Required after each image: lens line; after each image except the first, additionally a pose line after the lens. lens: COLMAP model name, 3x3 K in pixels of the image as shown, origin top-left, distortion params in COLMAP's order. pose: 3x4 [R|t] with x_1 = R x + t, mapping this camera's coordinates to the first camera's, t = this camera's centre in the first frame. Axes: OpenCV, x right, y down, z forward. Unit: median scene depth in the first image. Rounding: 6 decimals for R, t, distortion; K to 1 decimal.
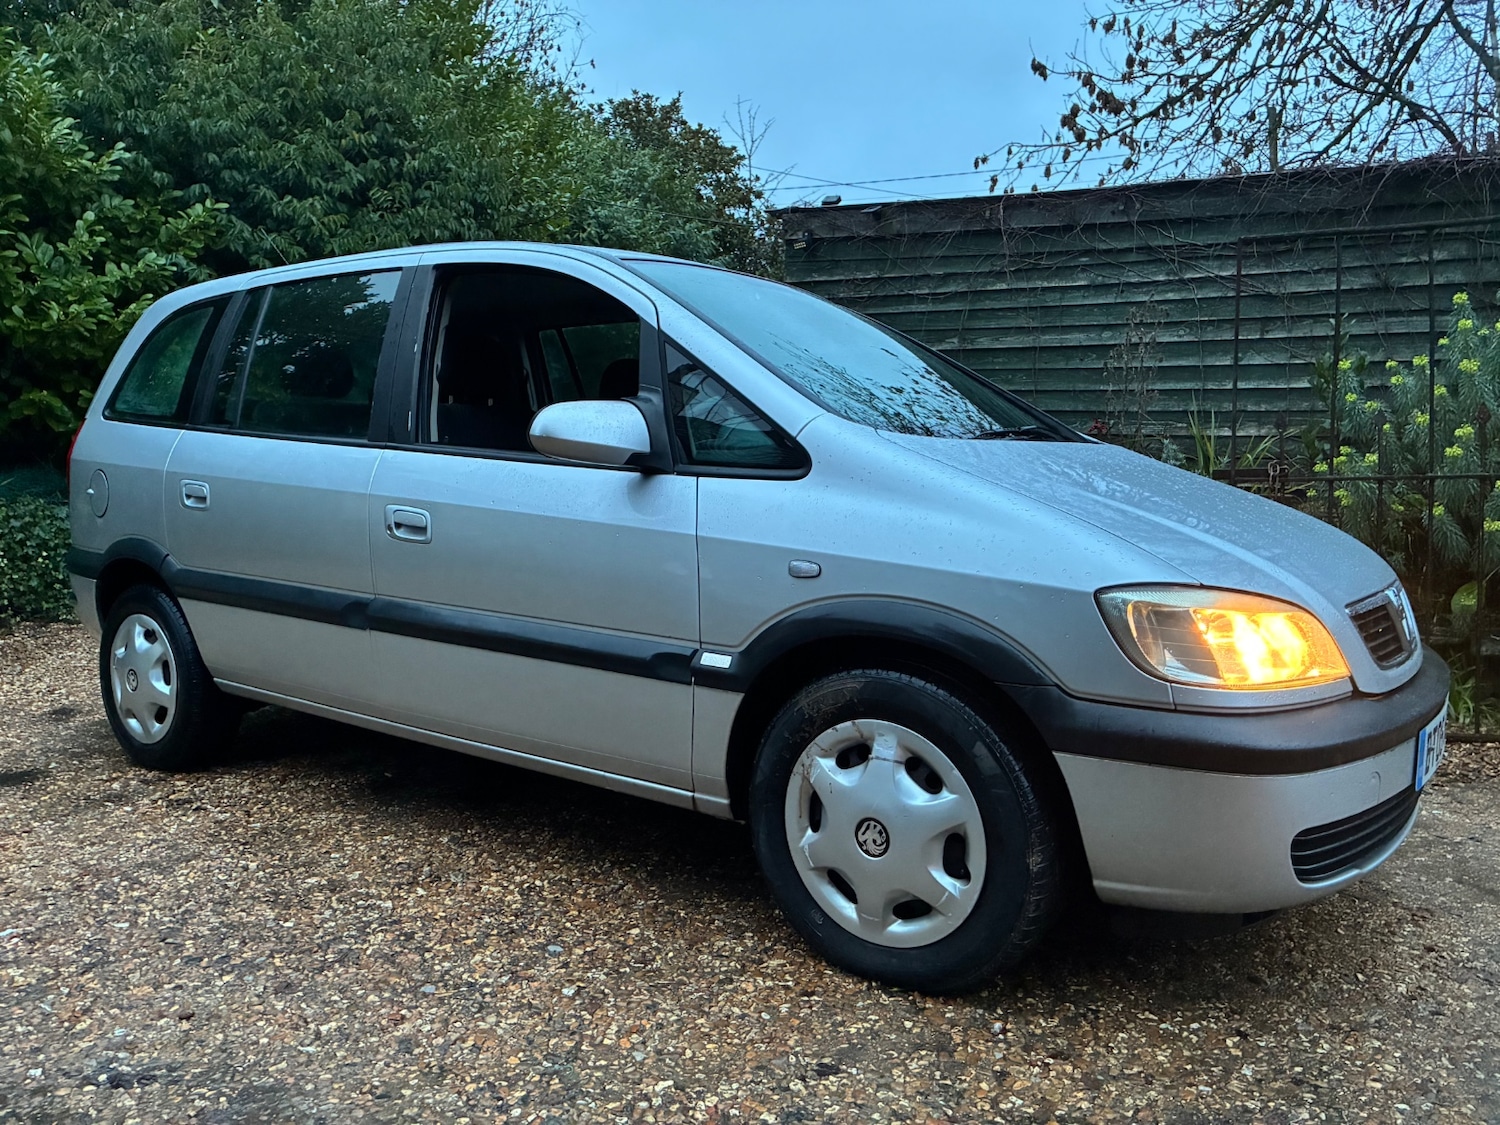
lens RADIAL K [[1147.5, 0, 735.1], [0, 1147.5, 560.4], [0, 0, 1]] dist [0.025229, -0.003698]
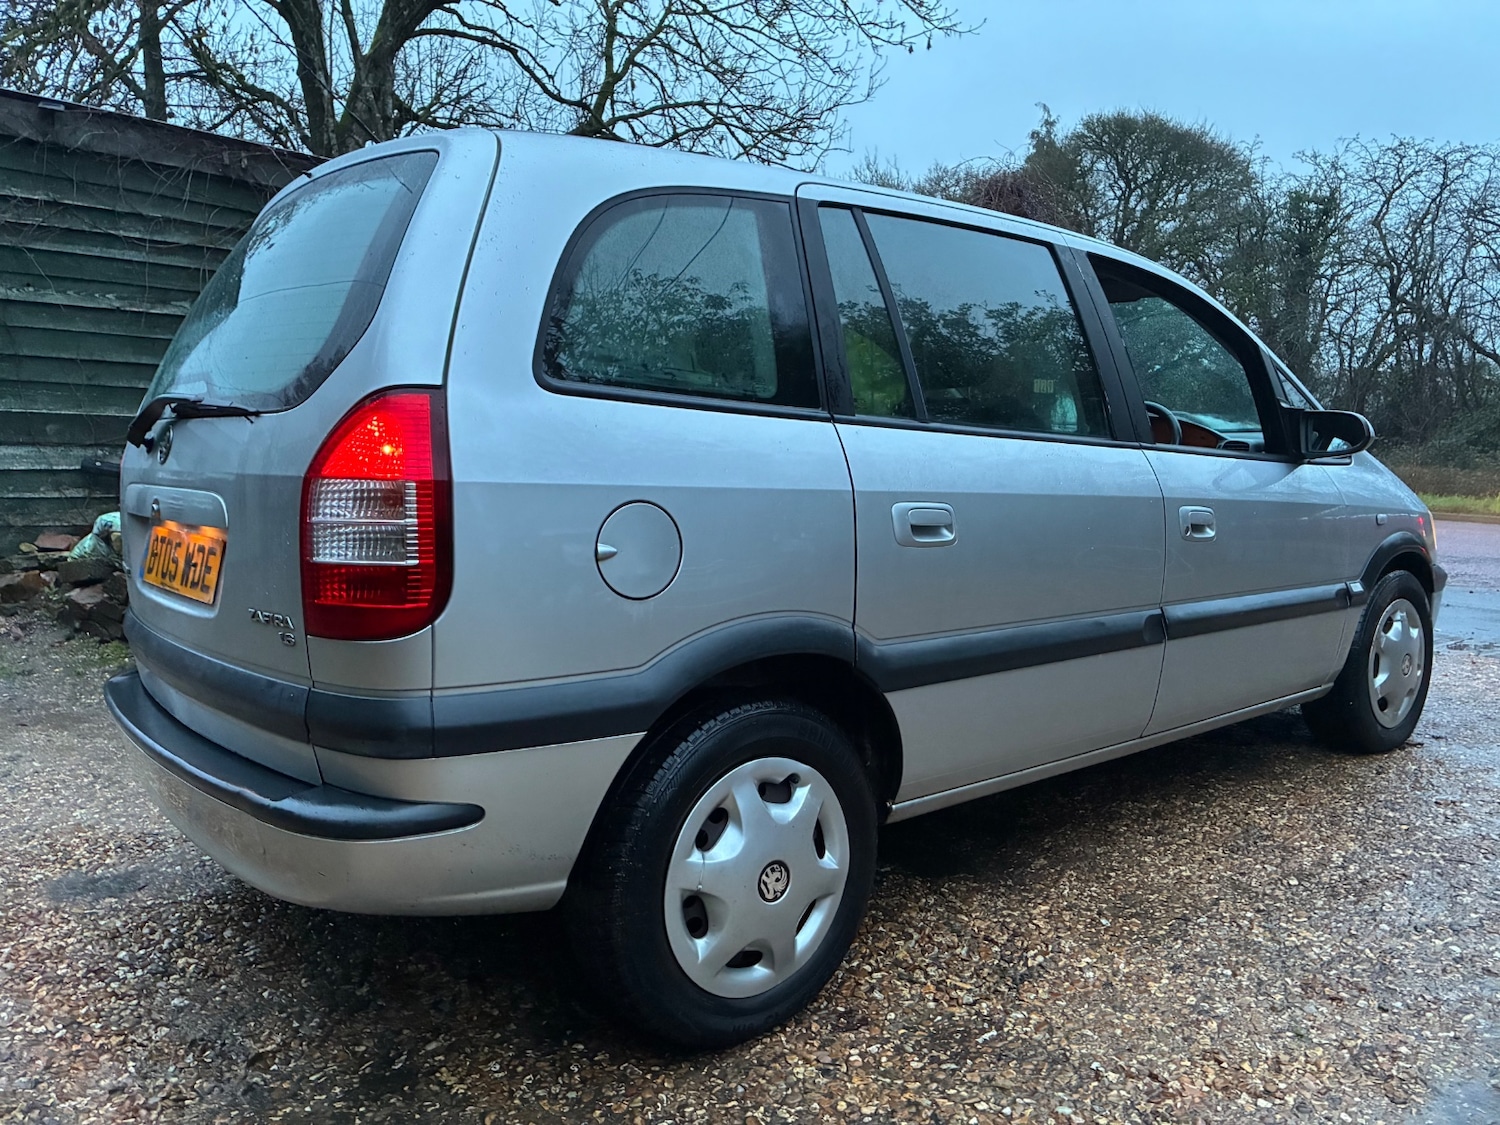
lens RADIAL K [[1142.0, 0, 750.0], [0, 1142.0, 562.5], [0, 0, 1]] dist [0.058378, -0.070630]
pose [[0.235571, -0.107524, 0.965891, -0.588098], [0.092633, 0.991820, 0.087818, -0.053391], [-0.967433, 0.068786, 0.243604, 0.495802]]
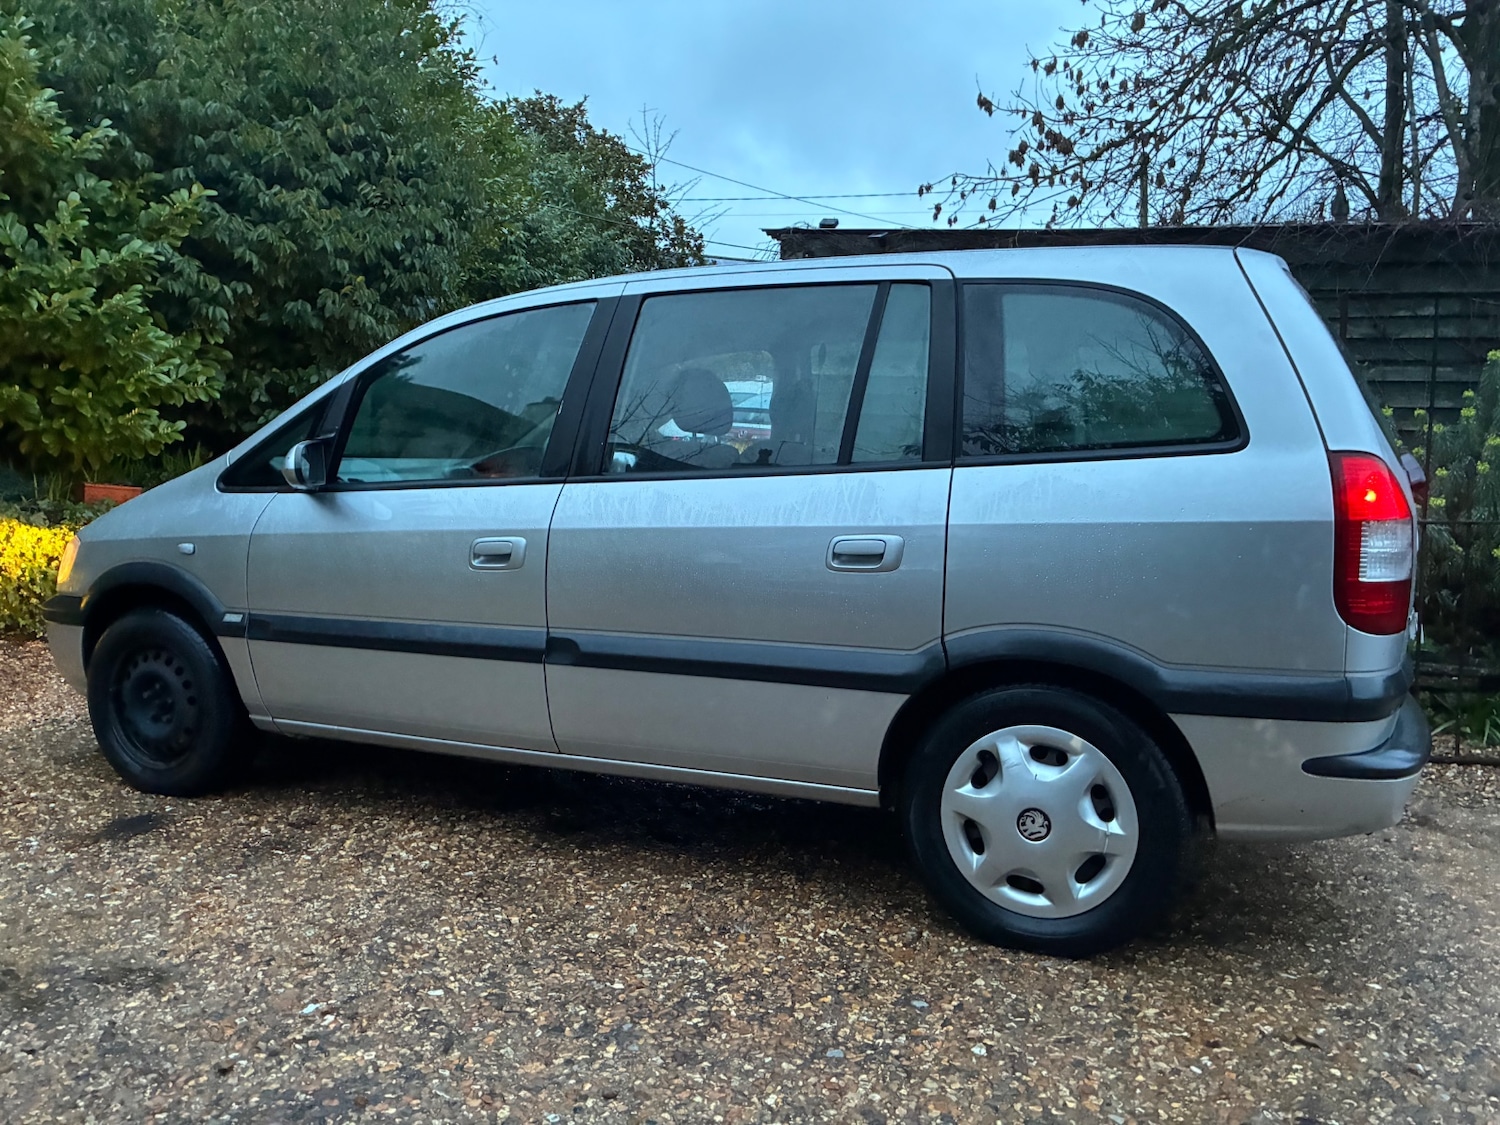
lens RADIAL K [[1148.6, 0, 746.0], [0, 1148.6, 559.8], [0, 0, 1]] dist [0.041530, -0.039828]
pose [[0.989678, 0.016175, 0.142391, -0.159368], [-0.015061, 0.999847, -0.008899, -0.010328], [-0.142513, 0.006663, 0.989770, 0.016959]]
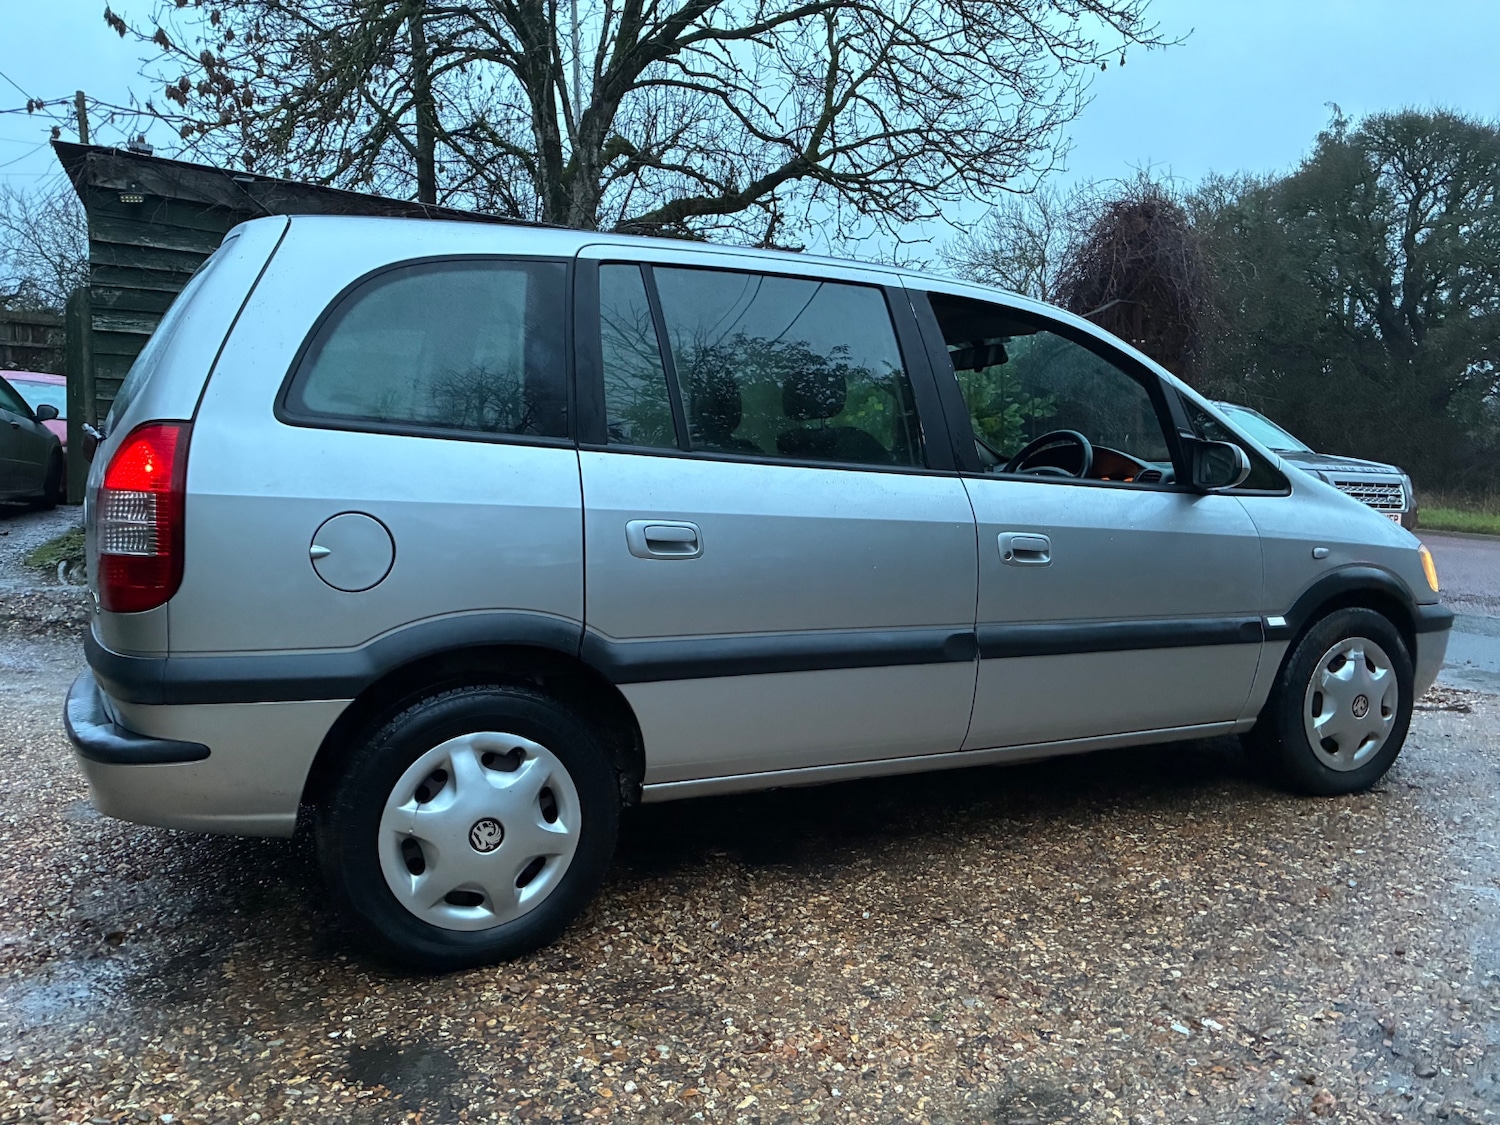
lens RADIAL K [[1150.7, 0, 747.4], [0, 1150.7, 554.1], [0, 0, 1]] dist [0.020980, -0.000150]
pose [[0.462998, -0.072532, 0.883387, -0.578178], [0.074501, 0.996304, 0.042756, -0.039611], [-0.883223, 0.046017, 0.466691, 0.320770]]
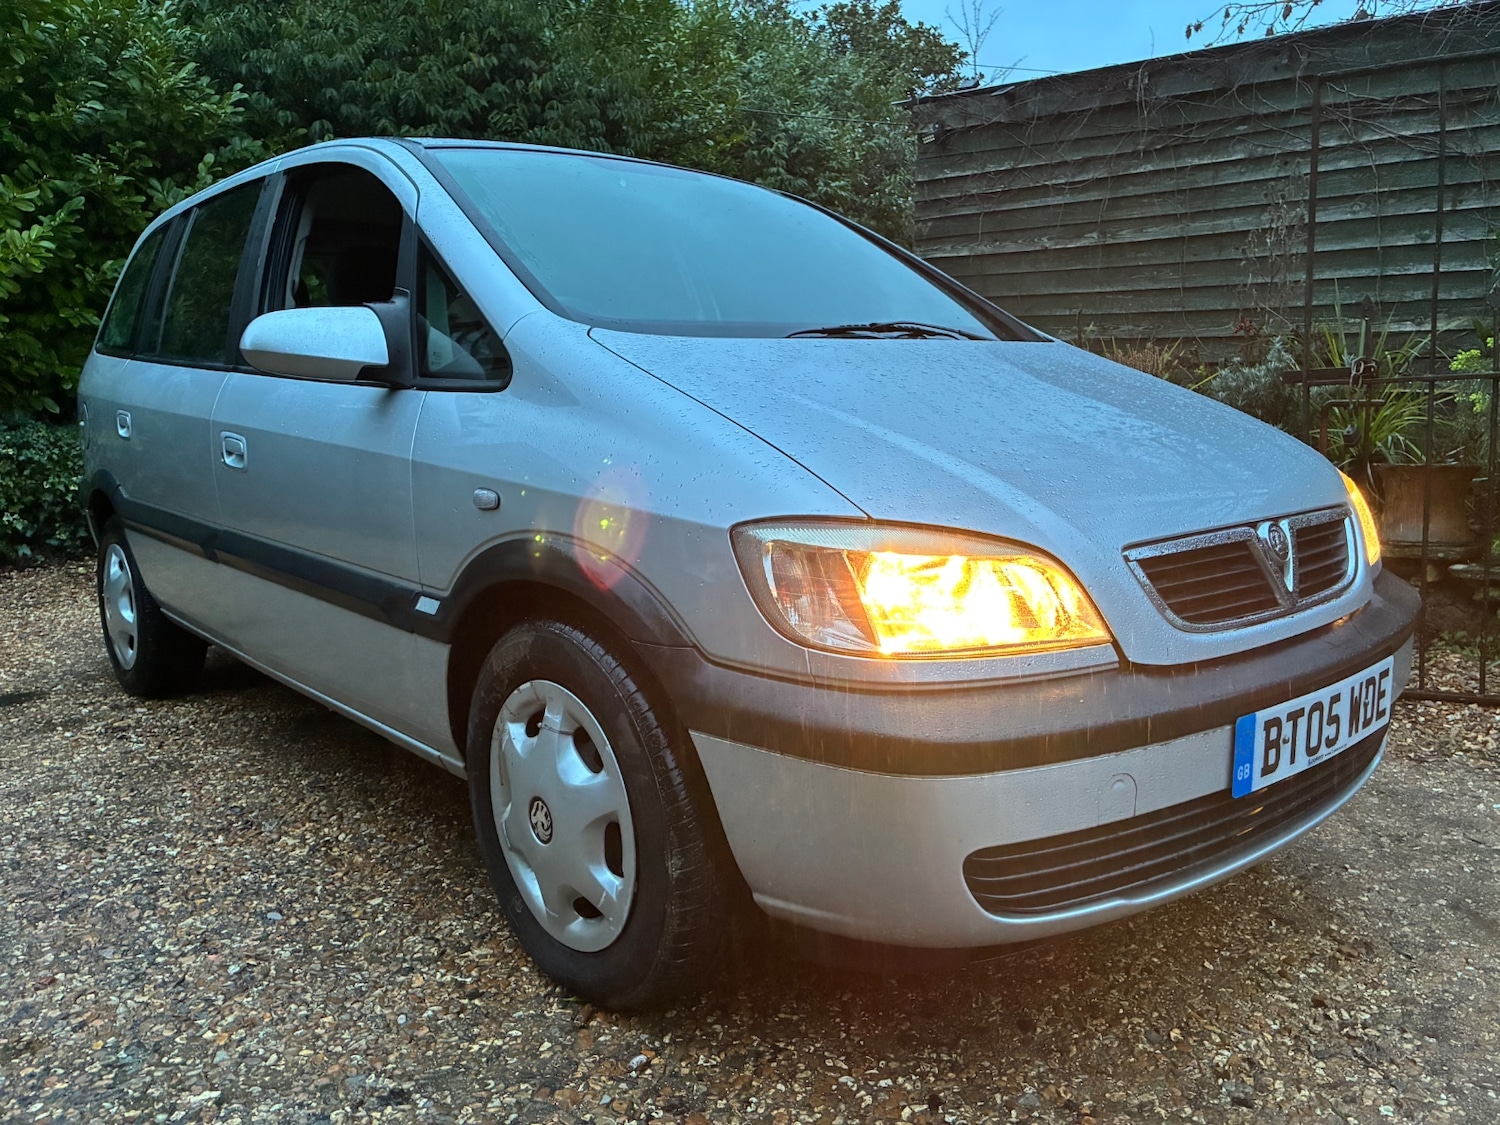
lens RADIAL K [[1136.9, 0, 745.5], [0, 1136.9, 560.8], [0, 0, 1]] dist [0.086529, -0.119699]
pose [[0.975263, 0.007437, -0.220924, 0.144642], [0.006840, 0.997940, 0.063790, 0.000191], [0.220943, -0.063723, 0.973203, 0.075062]]
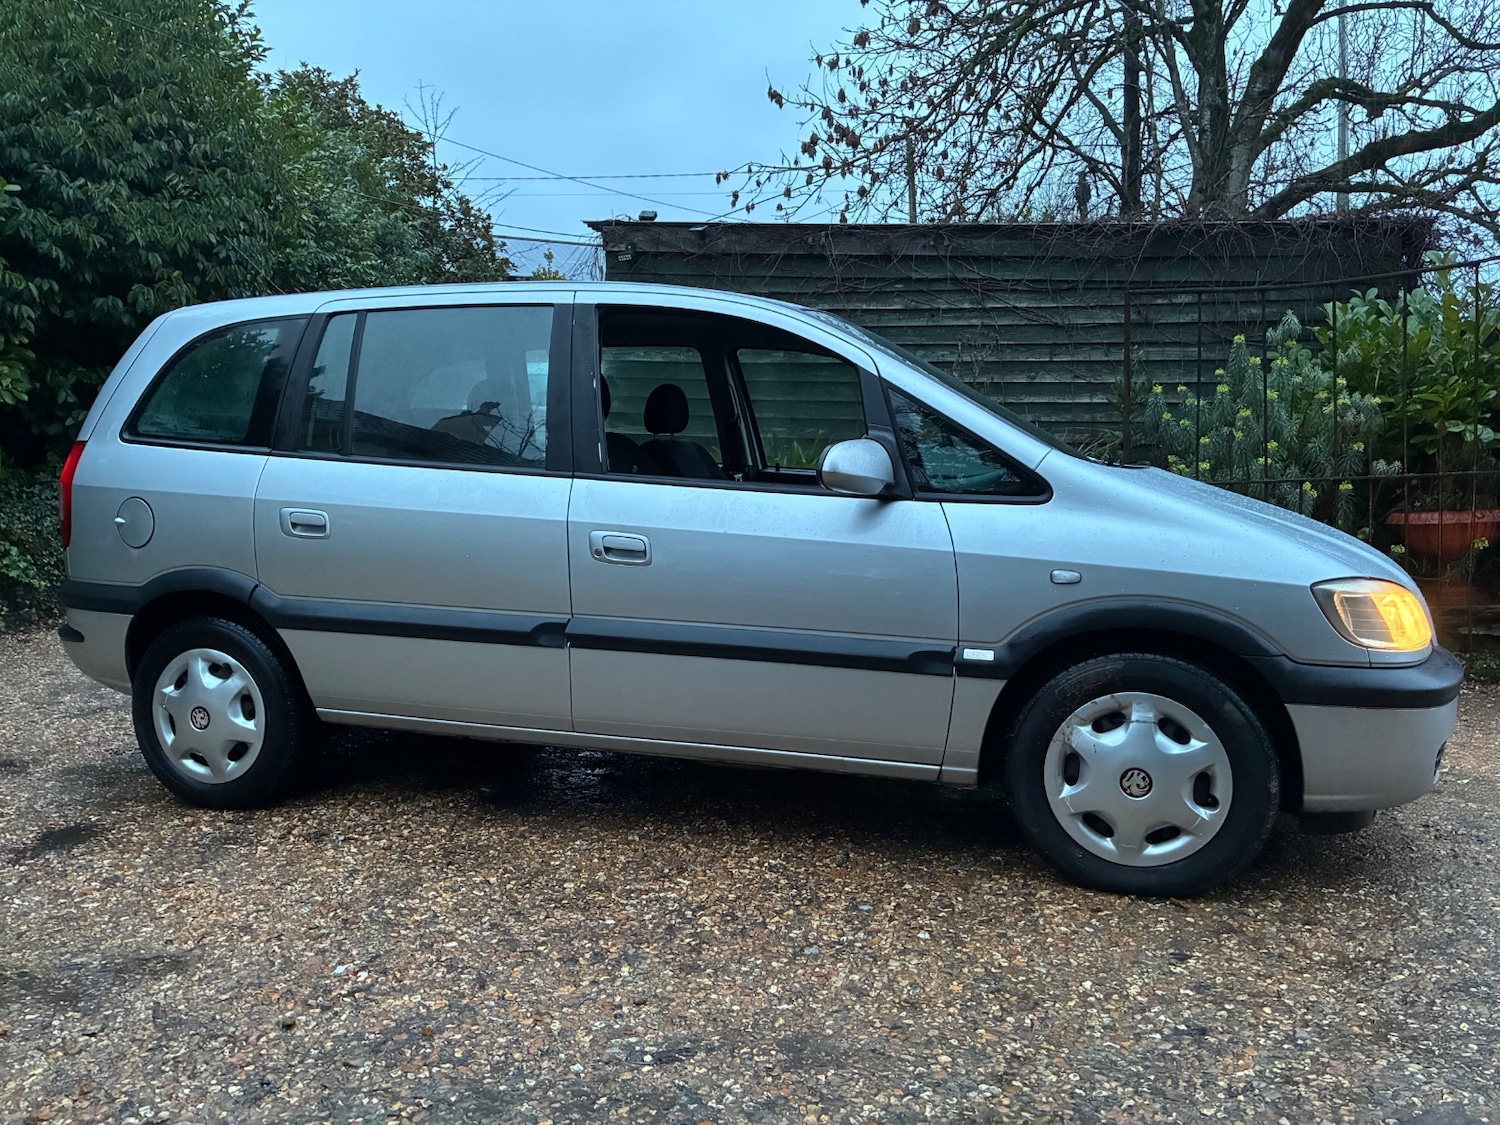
lens RADIAL K [[1150.7, 0, 747.4], [0, 1150.7, 554.1], [0, 0, 1]] dist [0.020980, -0.000150]
pose [[0.945845, -0.036533, 0.322555, -0.226599], [0.035543, 0.999328, 0.008962, -0.013713], [-0.322666, 0.002988, 0.946508, -0.027347]]
